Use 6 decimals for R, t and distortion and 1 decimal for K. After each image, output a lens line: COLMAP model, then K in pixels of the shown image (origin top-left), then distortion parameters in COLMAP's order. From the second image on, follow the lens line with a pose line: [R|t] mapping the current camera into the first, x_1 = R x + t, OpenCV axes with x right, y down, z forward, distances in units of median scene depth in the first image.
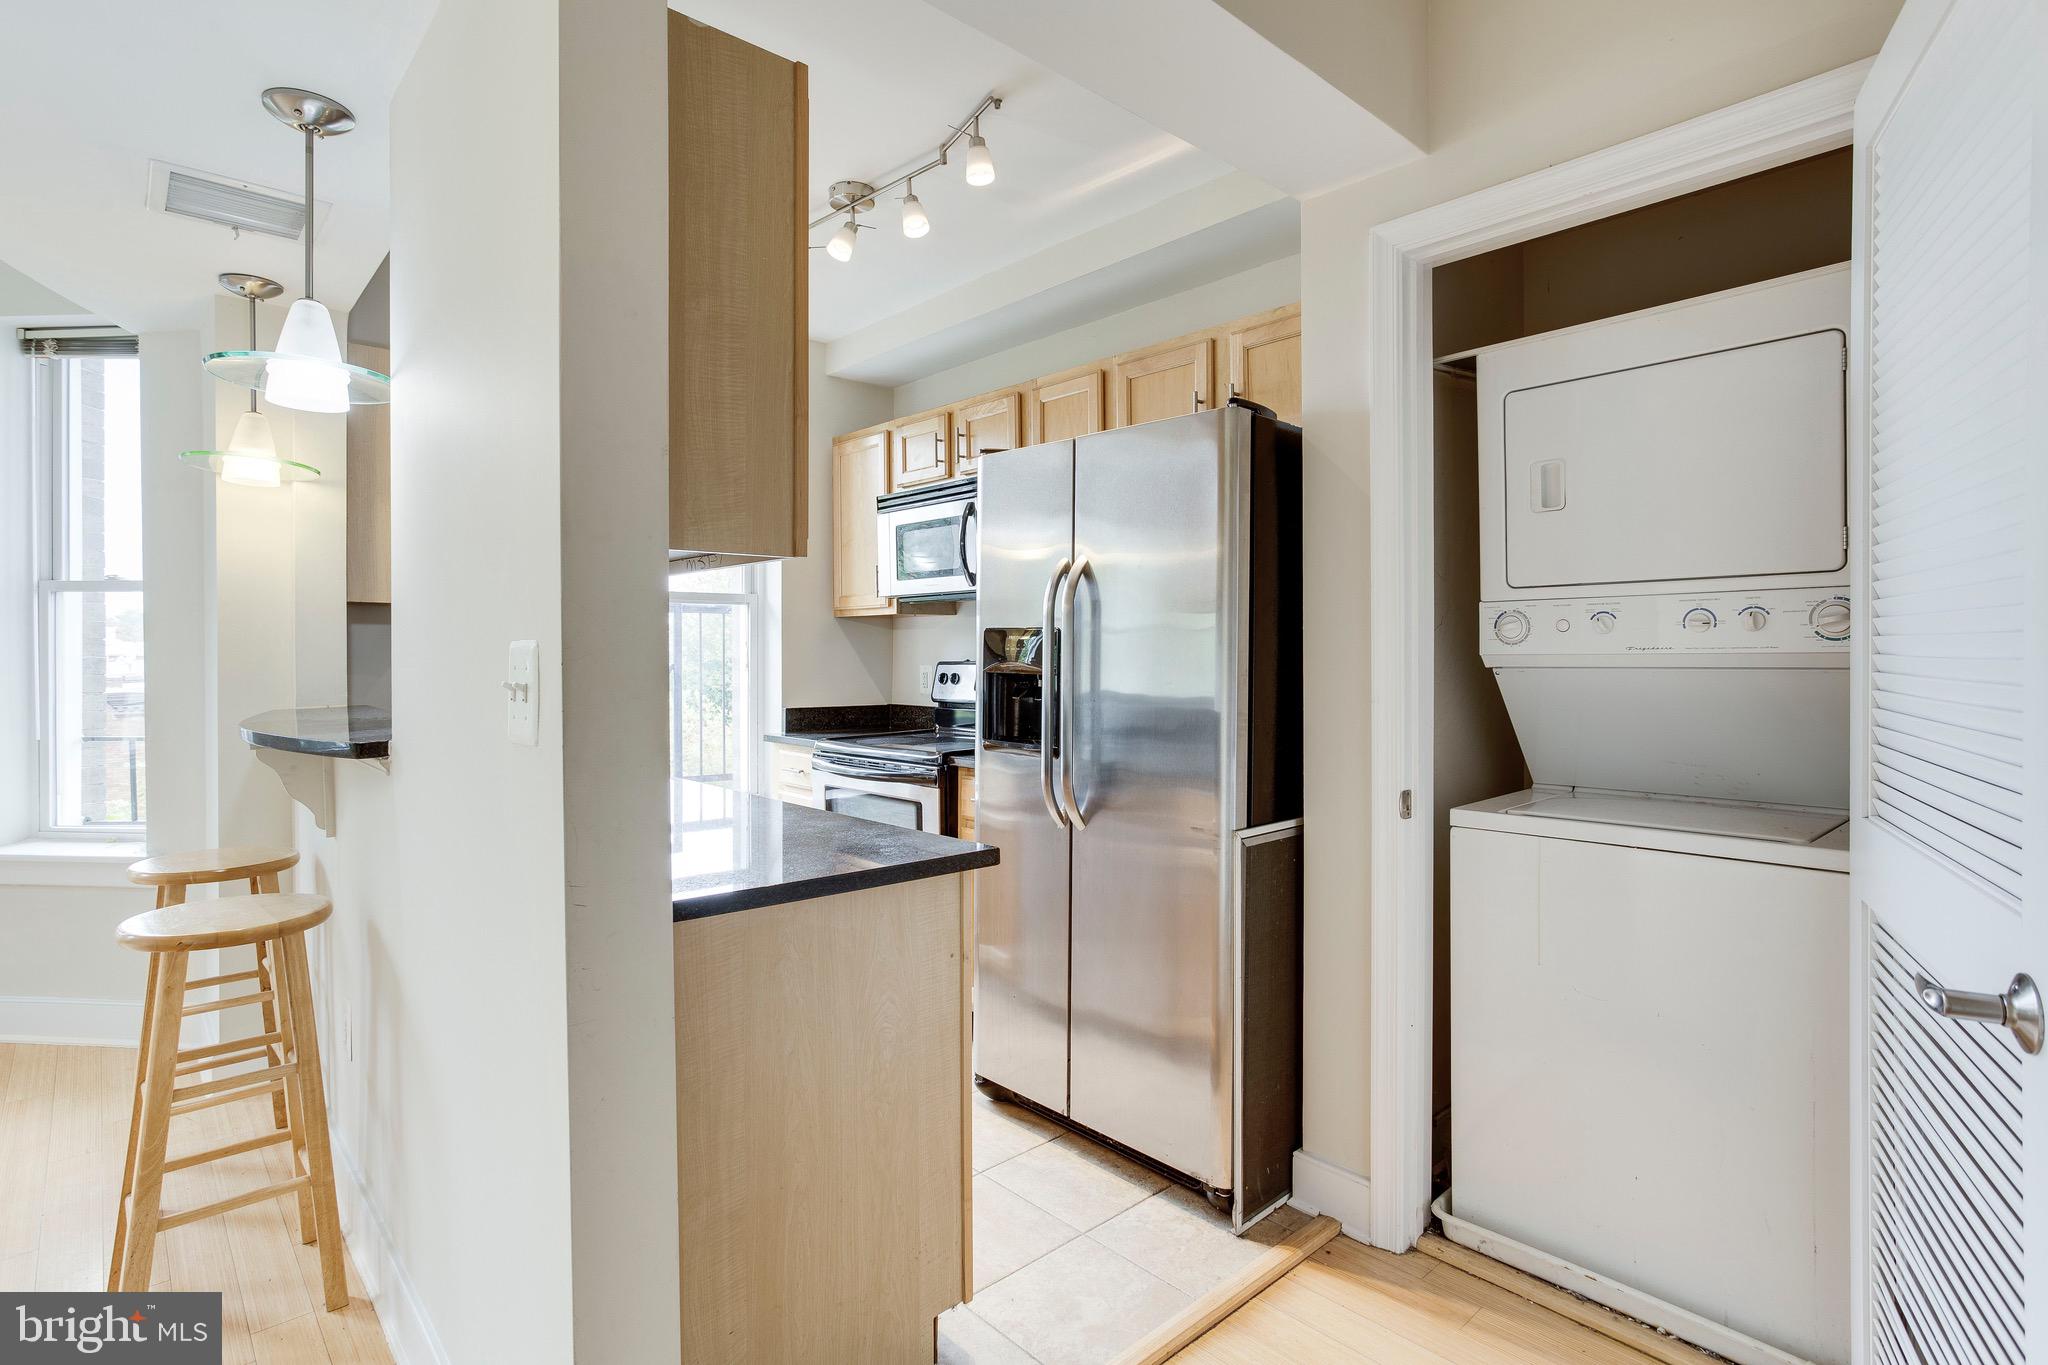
lens RADIAL K [[1026.0, 0, 1040.7], [0, 1026.0, 663.8], [0, 0, 1]] dist [-0.027700, 0.002207]
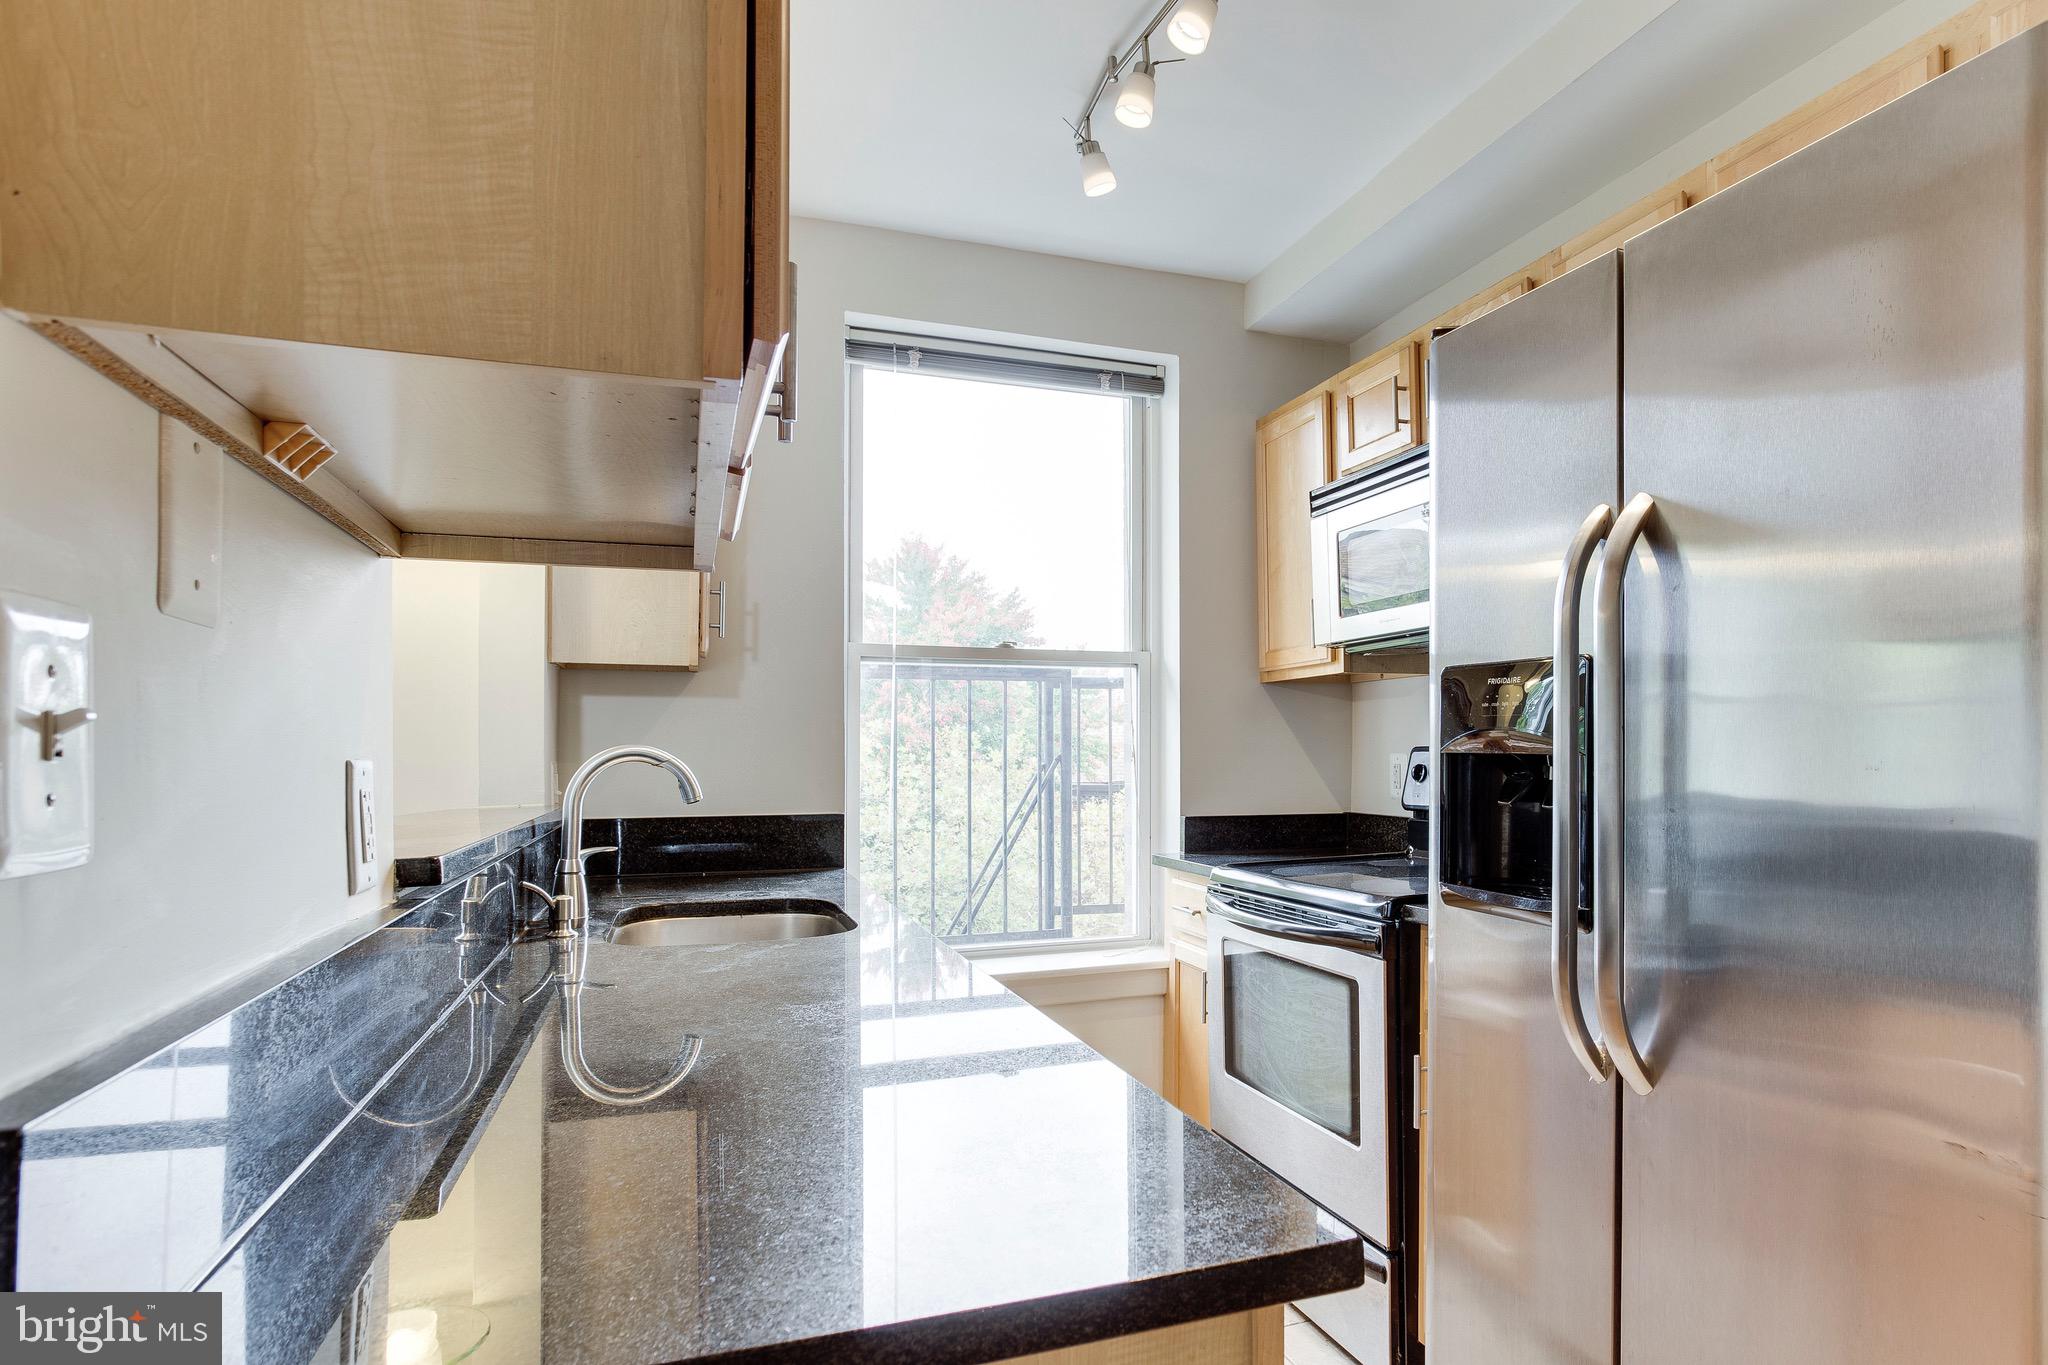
lens RADIAL K [[1174.8, 0, 1153.7], [0, 1174.8, 745.2], [0, 0, 1]] dist [-0.038241, 0.000243]
pose [[0.930684, -0.009517, -0.365701, 0.020937], [0.002942, 0.999824, -0.018532, 0.012418], [0.365813, 0.016172, 0.930548, 0.326375]]
